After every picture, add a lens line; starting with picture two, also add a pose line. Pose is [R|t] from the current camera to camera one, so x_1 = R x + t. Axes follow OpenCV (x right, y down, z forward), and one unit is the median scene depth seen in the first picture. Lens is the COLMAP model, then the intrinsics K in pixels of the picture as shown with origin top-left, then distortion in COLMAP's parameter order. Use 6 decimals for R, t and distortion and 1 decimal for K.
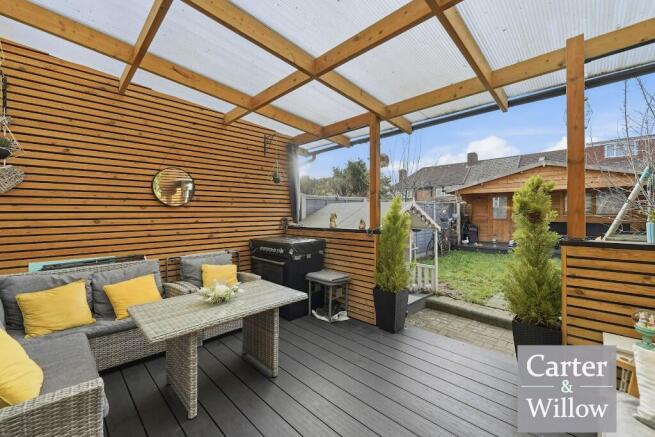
lens RADIAL K [[268.0, 0, 328.9], [0, 268.0, 216.8], [0, 0, 1]] dist [0.000090, -0.000018]
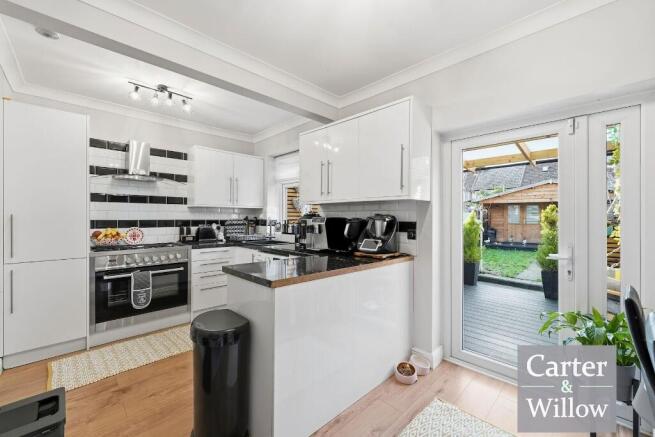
lens RADIAL K [[268.0, 0, 323.7], [0, 268.0, 219.2], [0, 0, 1]] dist [0.000090, -0.000018]
pose [[0.999861, 0.007085, -0.015067, -0.268449], [-0.007094, 0.999975, -0.000532, -0.005876], [0.015062, 0.000639, 0.999886, -0.306238]]
